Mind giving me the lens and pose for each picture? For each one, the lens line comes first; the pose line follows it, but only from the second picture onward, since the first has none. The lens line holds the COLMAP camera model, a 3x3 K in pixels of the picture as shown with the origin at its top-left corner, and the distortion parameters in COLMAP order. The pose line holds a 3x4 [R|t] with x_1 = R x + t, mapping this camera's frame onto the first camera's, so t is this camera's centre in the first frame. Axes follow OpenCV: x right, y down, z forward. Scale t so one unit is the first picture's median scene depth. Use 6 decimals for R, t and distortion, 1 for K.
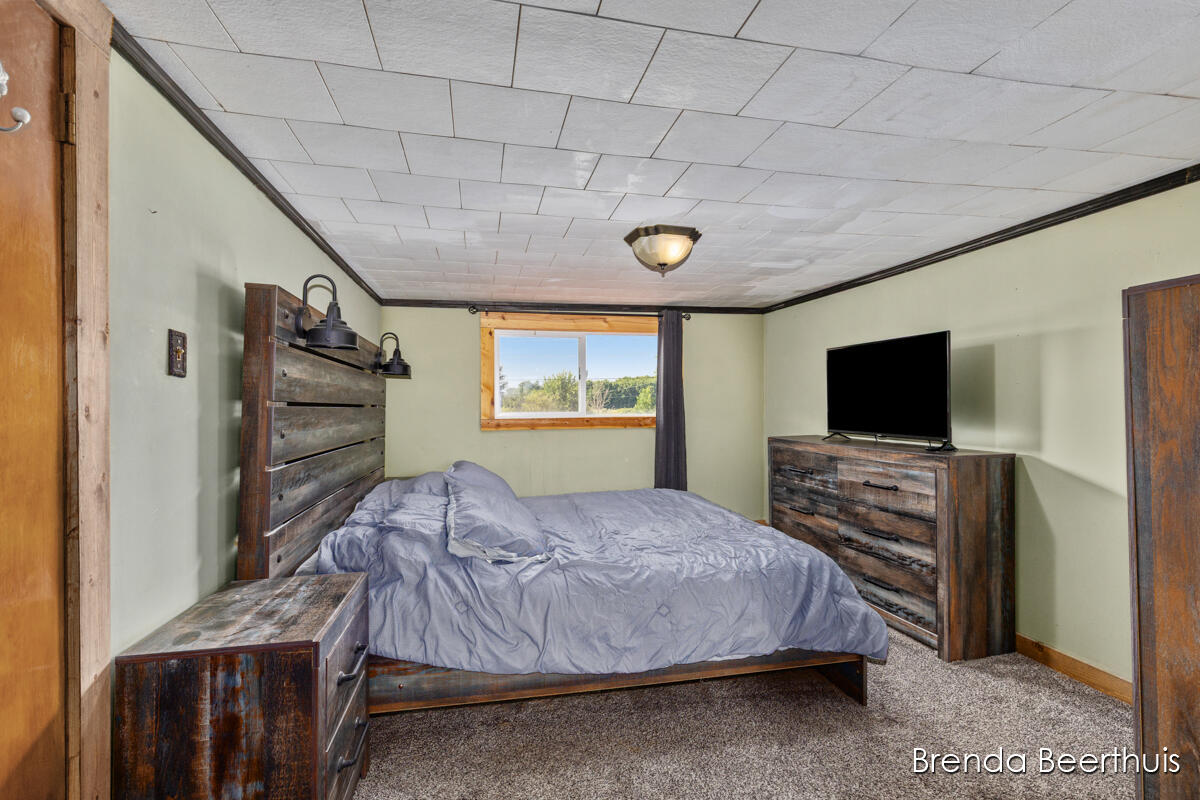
lens RADIAL K [[565.6, 0, 600.8], [0, 565.6, 400.1], [0, 0, 1]] dist [-0.000881, -0.000075]
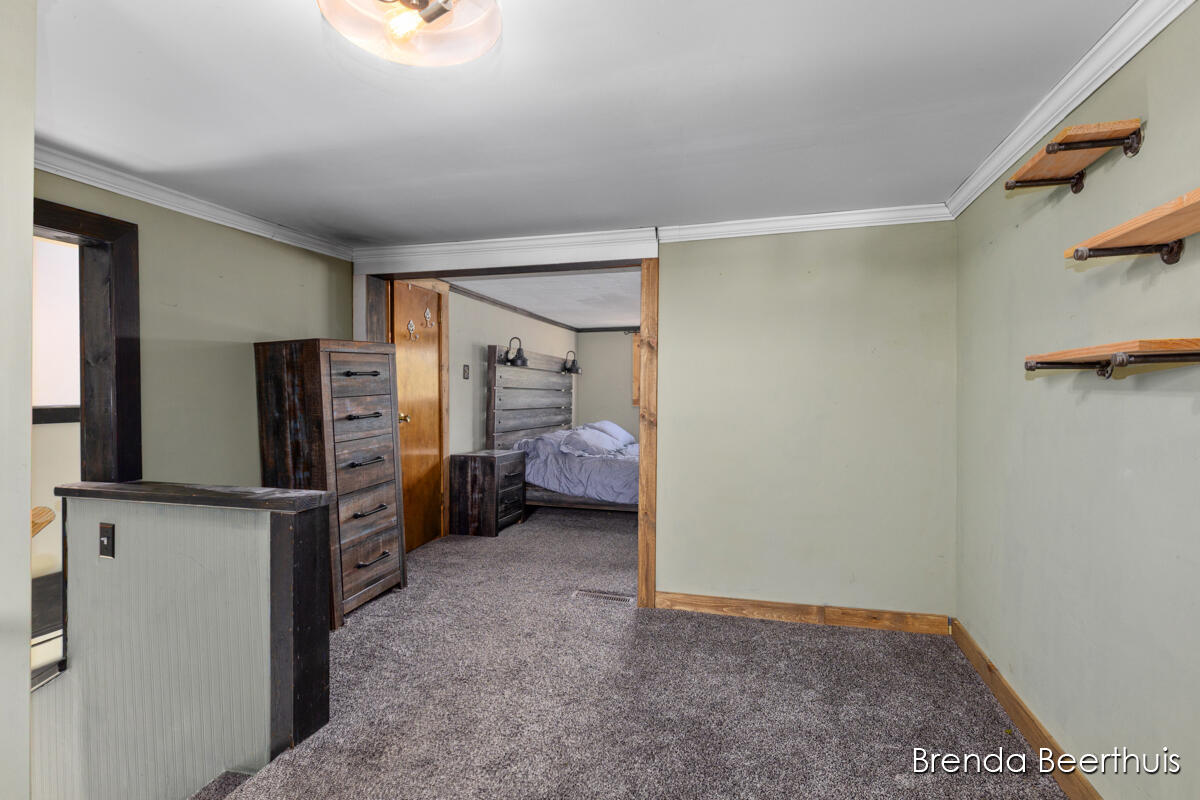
lens RADIAL K [[565.6, 0, 598.7], [0, 565.6, 397.3], [0, 0, 1]] dist [-0.000881, -0.000075]
pose [[0.888615, 0.009687, -0.458551, 1.138914], [-0.001899, 0.999846, 0.017442, 0.003174], [0.458650, -0.014629, 0.888497, -1.232541]]
